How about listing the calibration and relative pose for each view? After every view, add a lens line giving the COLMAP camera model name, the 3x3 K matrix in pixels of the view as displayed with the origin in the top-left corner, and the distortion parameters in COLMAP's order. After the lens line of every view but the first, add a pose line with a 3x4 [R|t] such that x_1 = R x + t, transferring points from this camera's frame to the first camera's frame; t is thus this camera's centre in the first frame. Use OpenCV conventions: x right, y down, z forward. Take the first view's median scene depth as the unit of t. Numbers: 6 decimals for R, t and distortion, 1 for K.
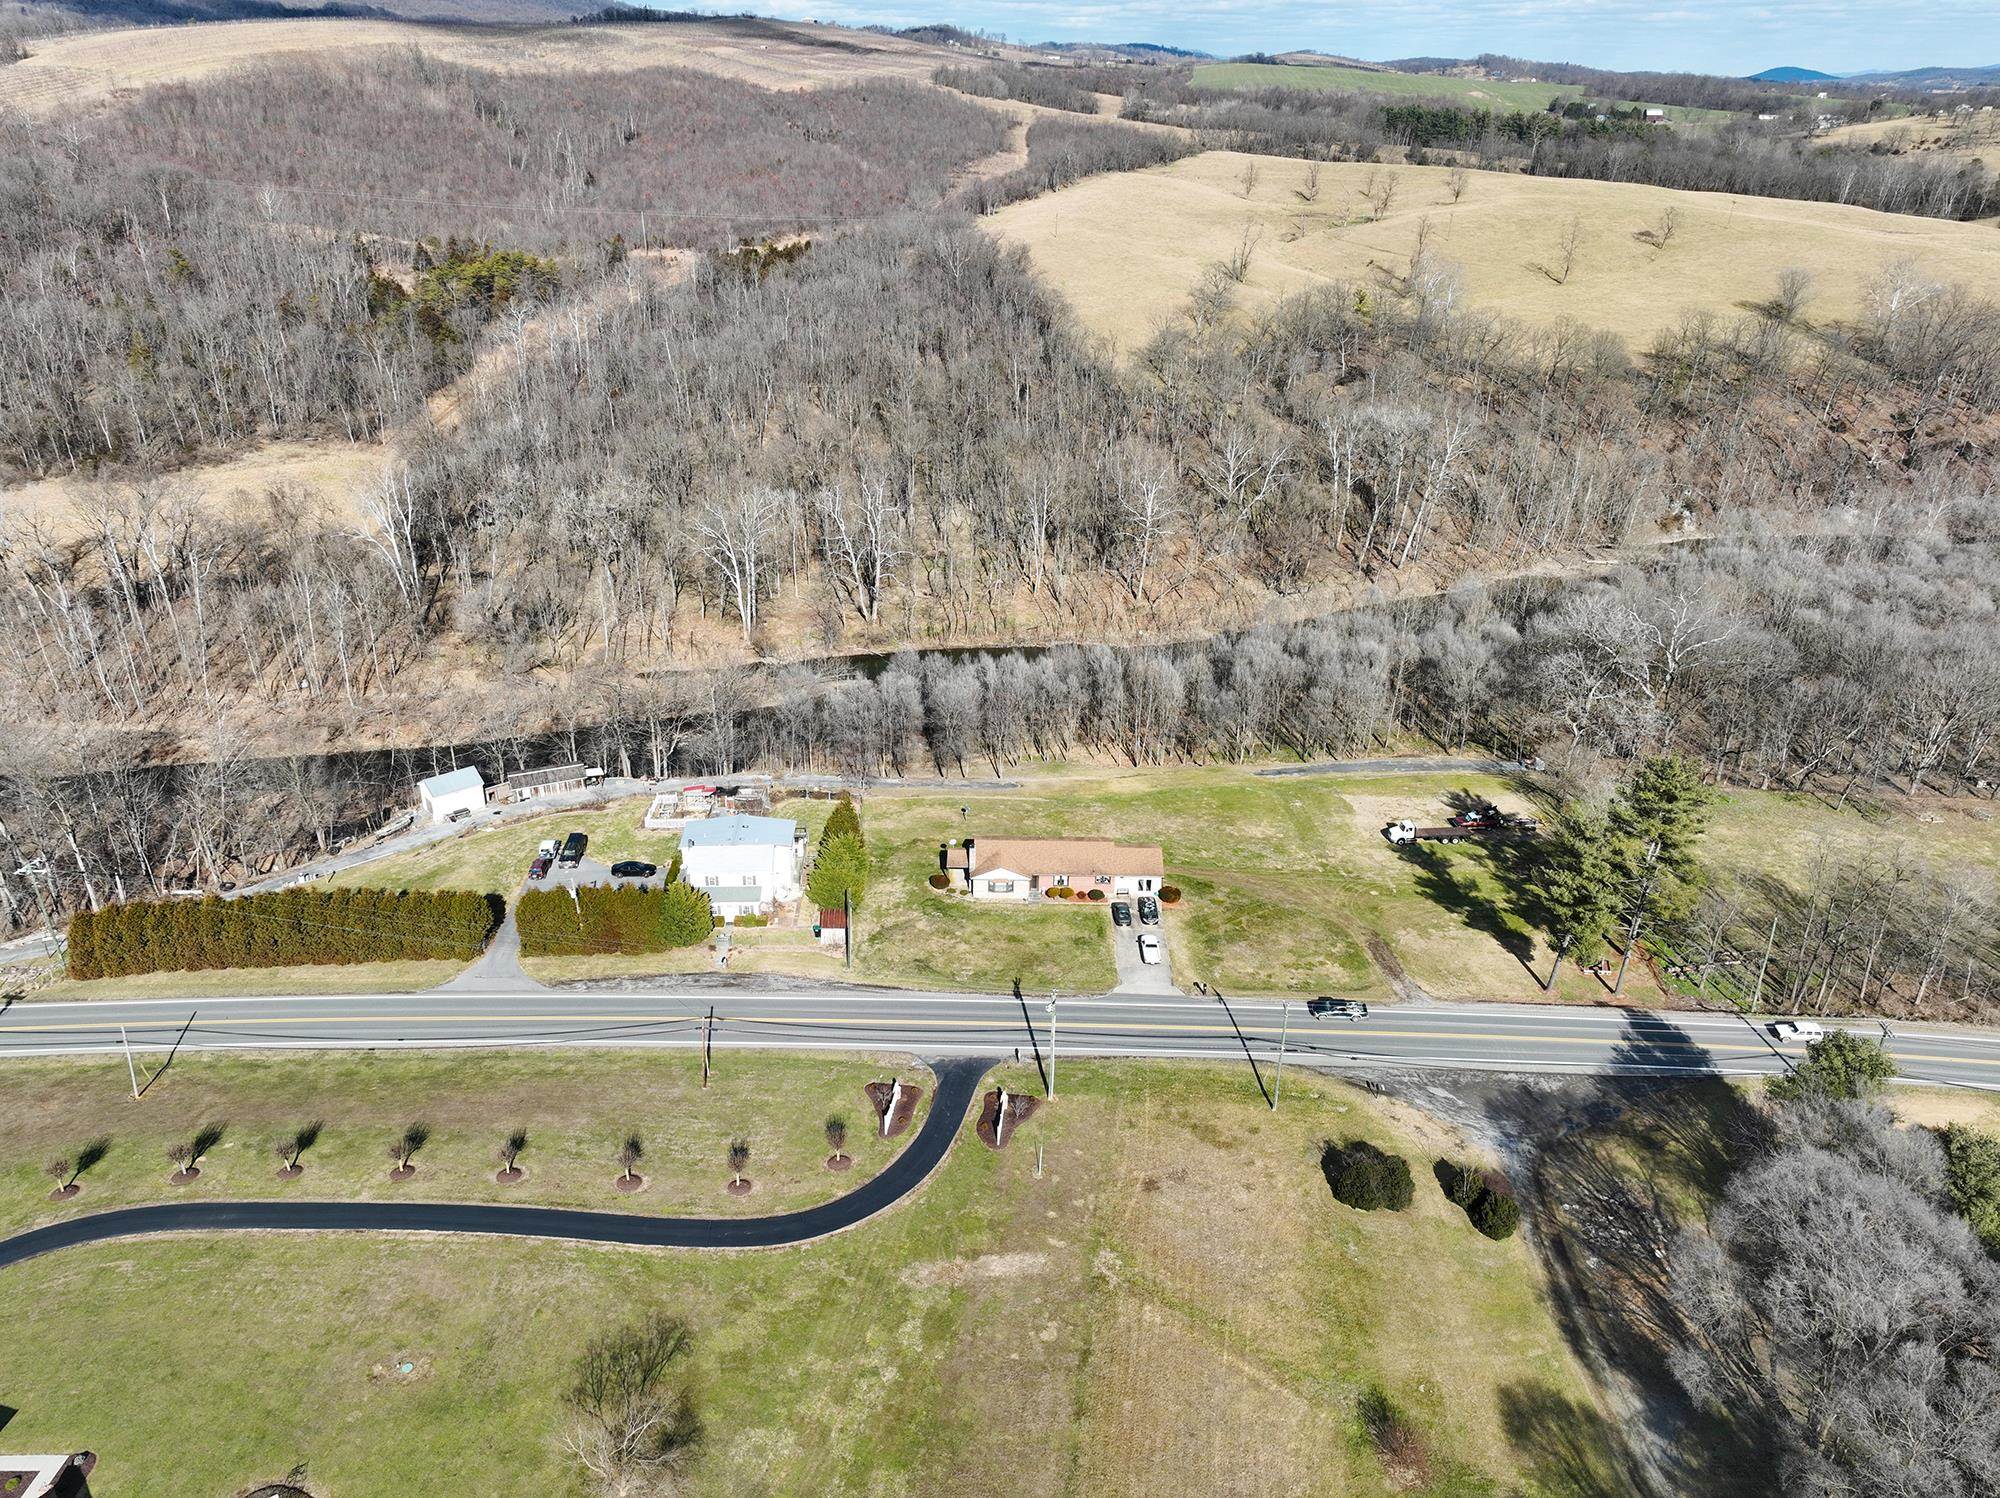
lens RADIAL K [[1411.0, 0, 1003.0], [0, 1411.0, 749.7], [0, 0, 1]] dist [-0.010944, 0.029130]
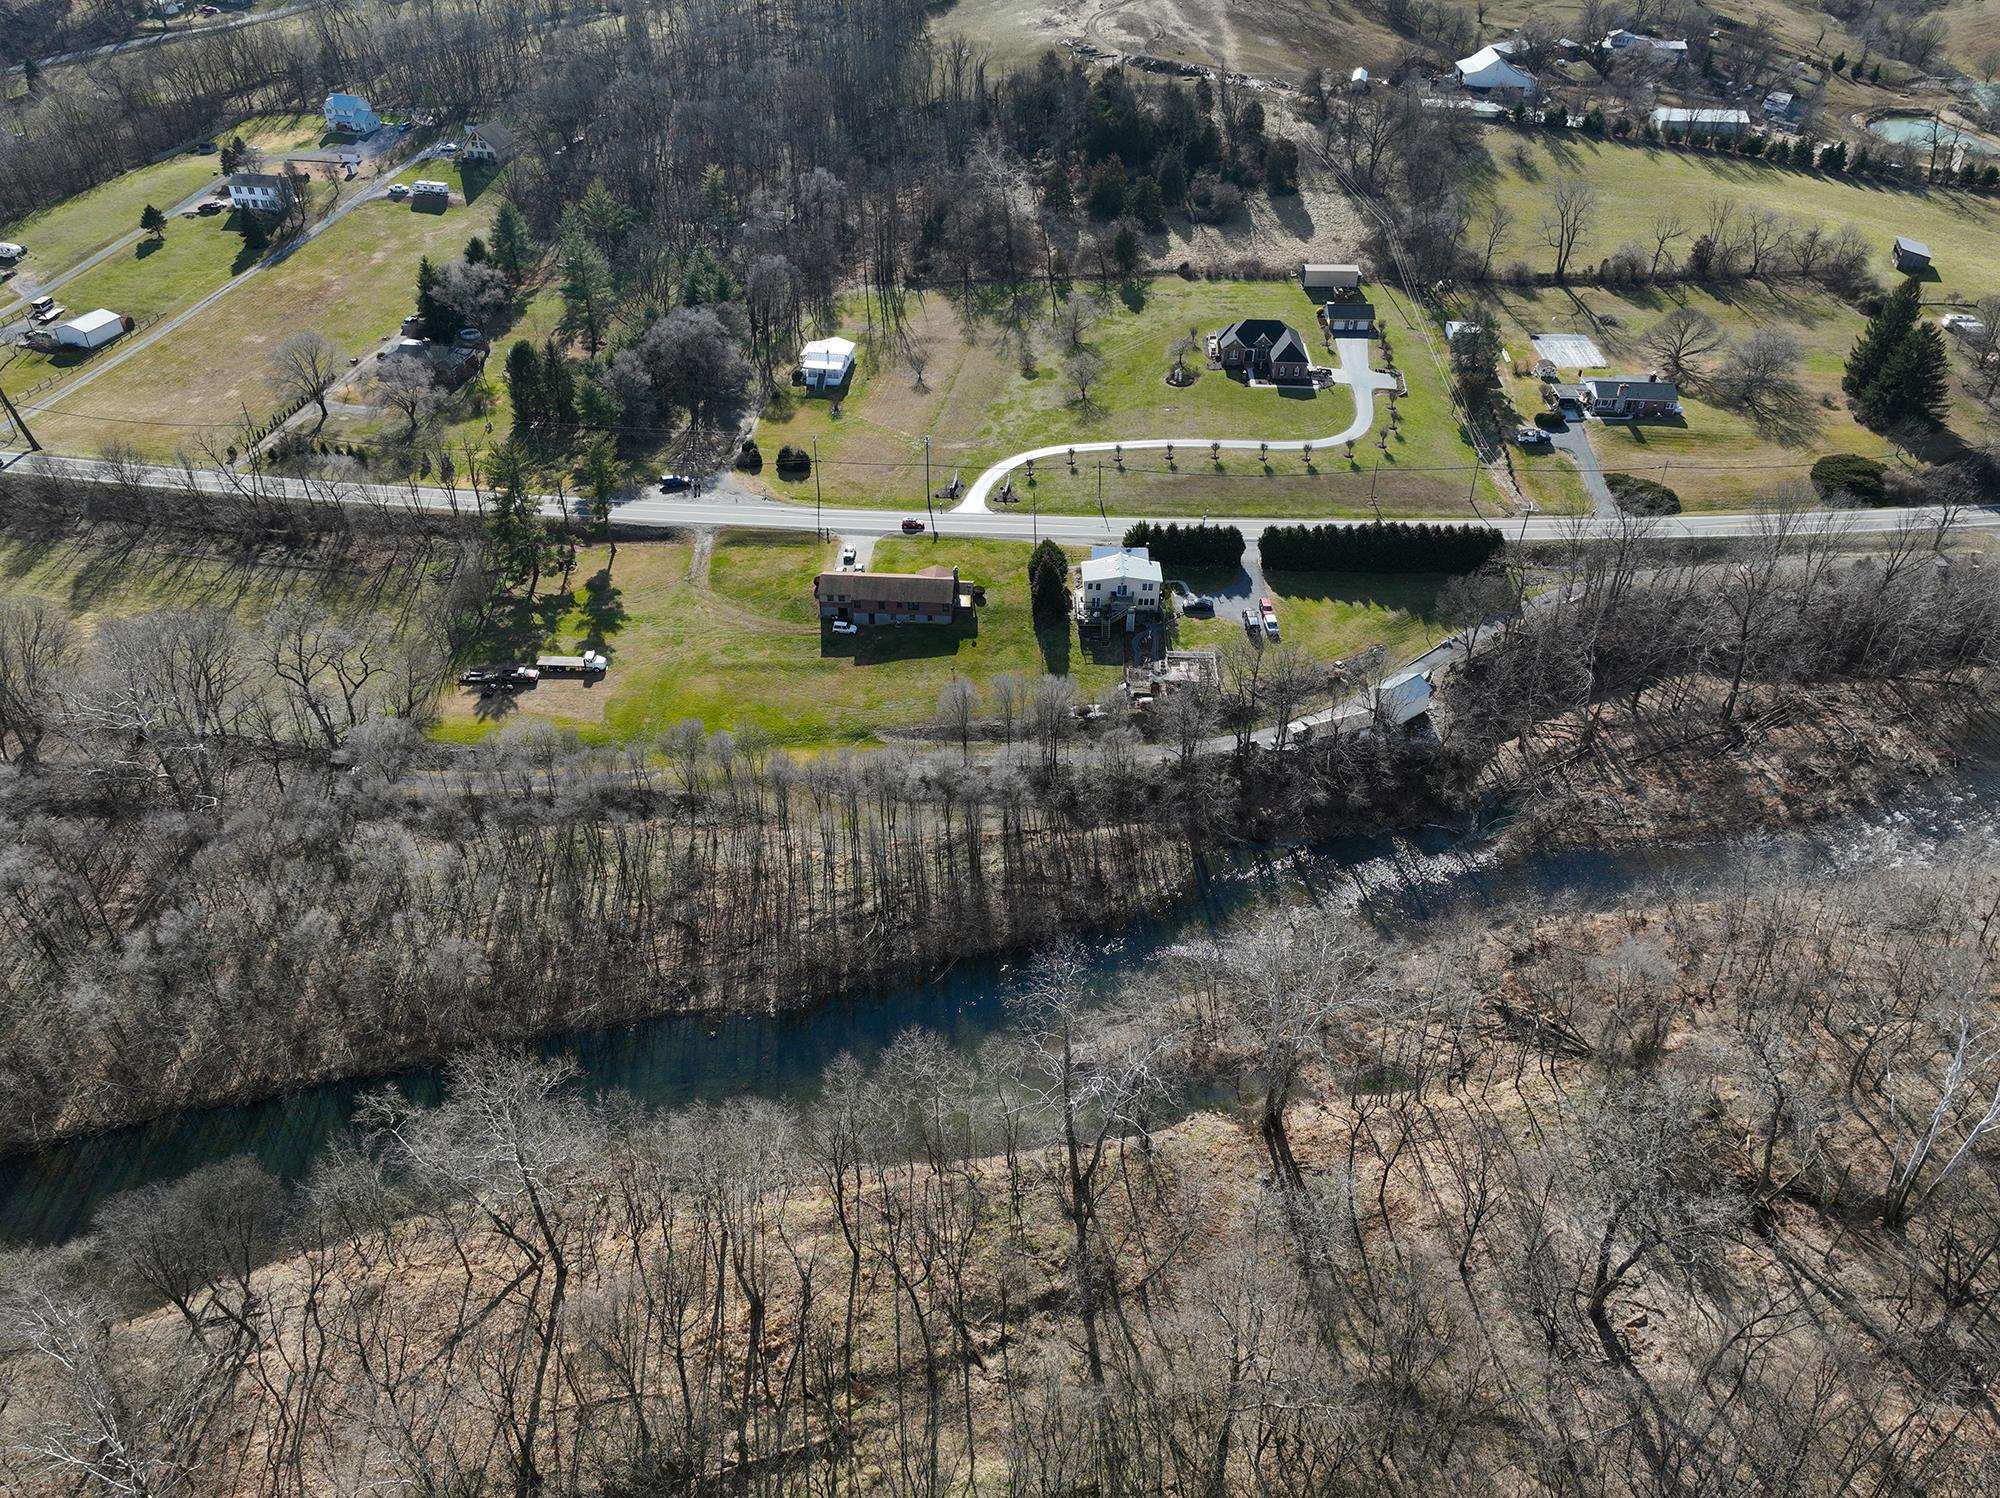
lens RADIAL K [[1411.0, 0, 1003.0], [0, 1411.0, 749.7], [0, 0, 1]] dist [-0.010944, 0.029130]
pose [[-0.998655, -0.047562, 0.020620, -0.141655], [-0.004022, 0.467660, 0.883899, -1.459265], [-0.051683, 0.882628, -0.467223, 2.415916]]
